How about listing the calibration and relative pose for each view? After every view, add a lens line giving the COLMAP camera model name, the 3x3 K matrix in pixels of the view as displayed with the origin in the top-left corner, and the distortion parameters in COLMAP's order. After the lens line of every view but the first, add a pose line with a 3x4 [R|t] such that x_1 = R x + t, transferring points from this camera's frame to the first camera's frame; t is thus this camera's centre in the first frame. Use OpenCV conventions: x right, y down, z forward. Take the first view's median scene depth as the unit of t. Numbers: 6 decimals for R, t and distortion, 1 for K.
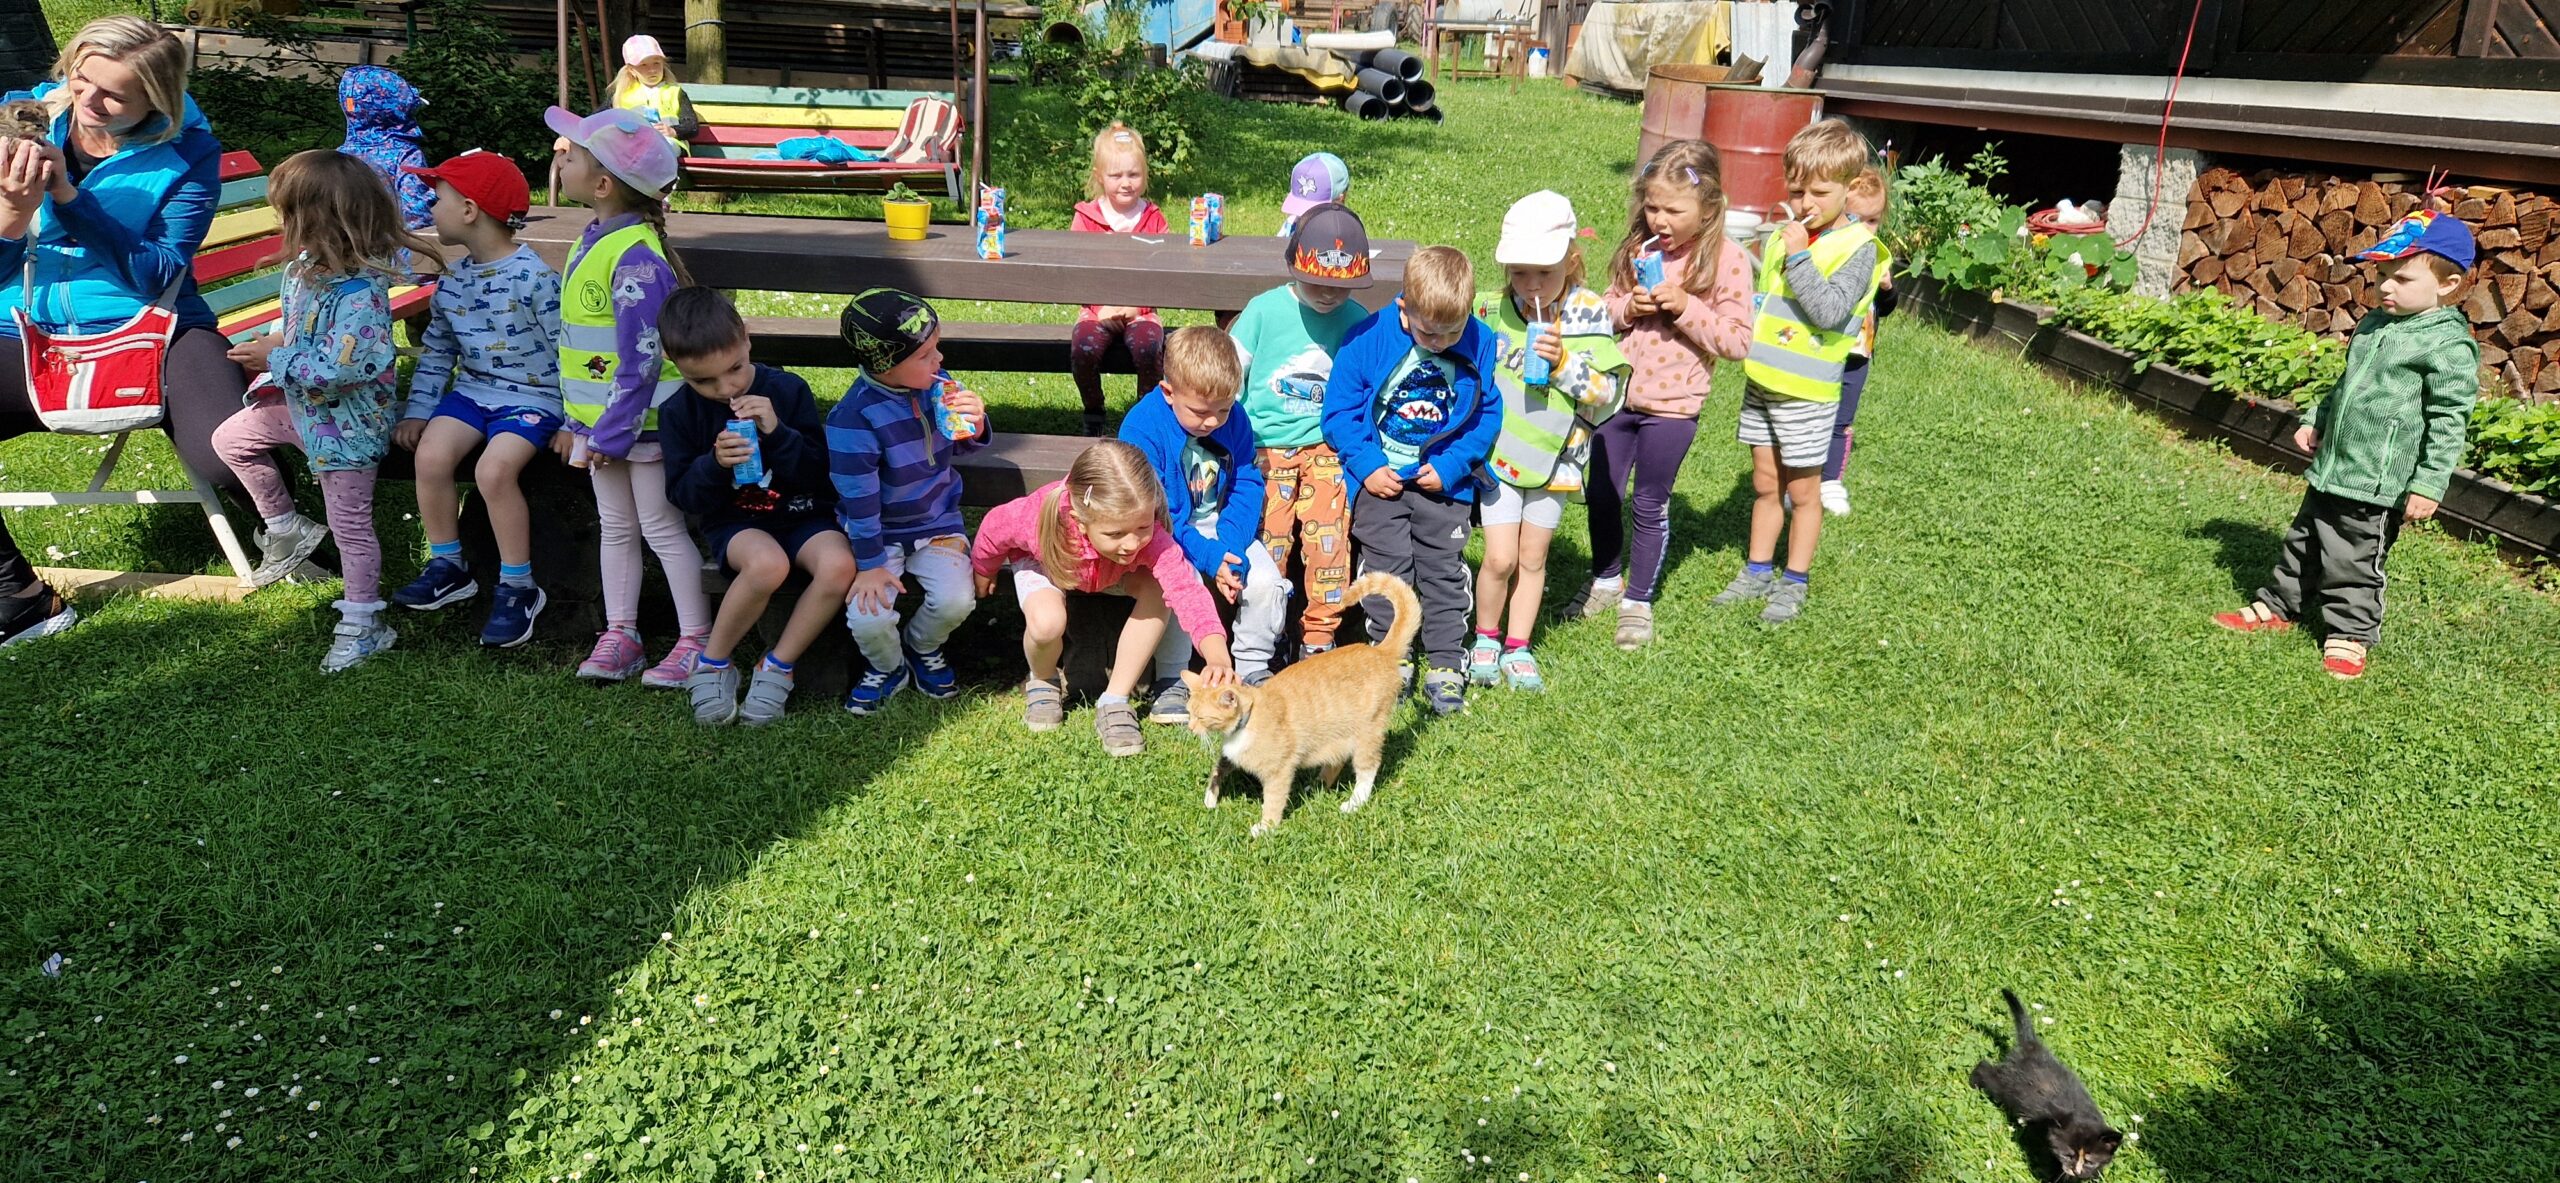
lens RADIAL K [[1723.8, 0, 1285.3], [0, 1723.8, 592.7], [0, 0, 1]] dist [0.078847, -0.069862]
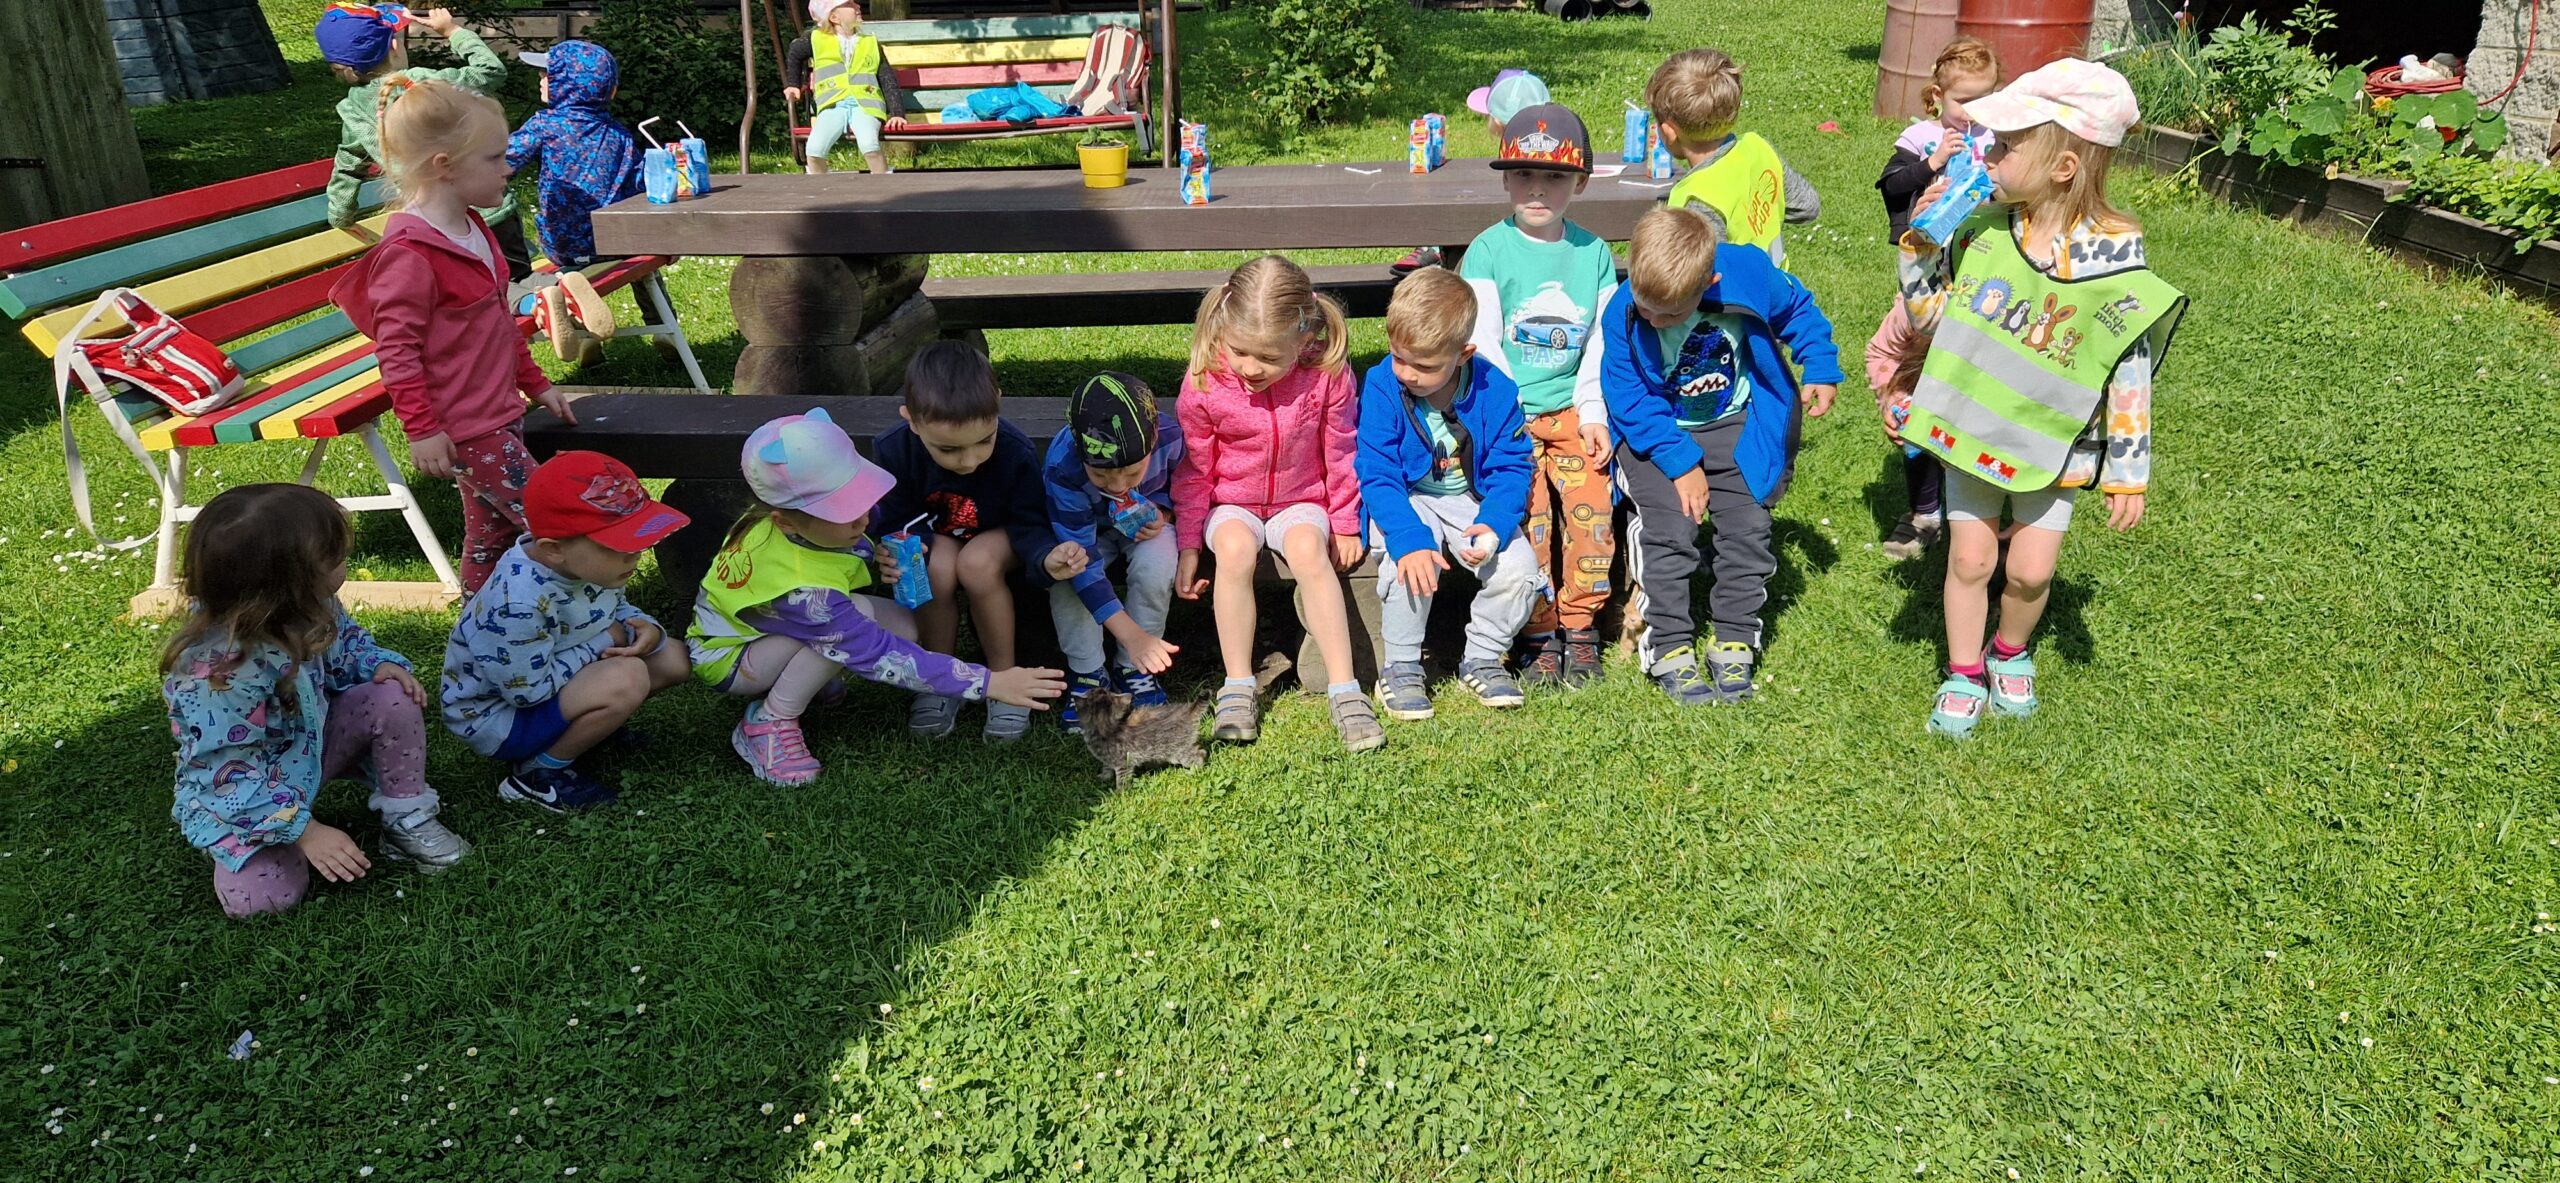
lens RADIAL K [[1658.8, 0, 1304.8], [0, 1658.8, 589.3], [0, 0, 1]] dist [0.069859, -0.054564]
pose [[0.994444, -0.035925, -0.098945, -0.044820], [0.041161, 0.997830, 0.051387, -0.043948], [0.096884, -0.055174, 0.993765, 0.165352]]
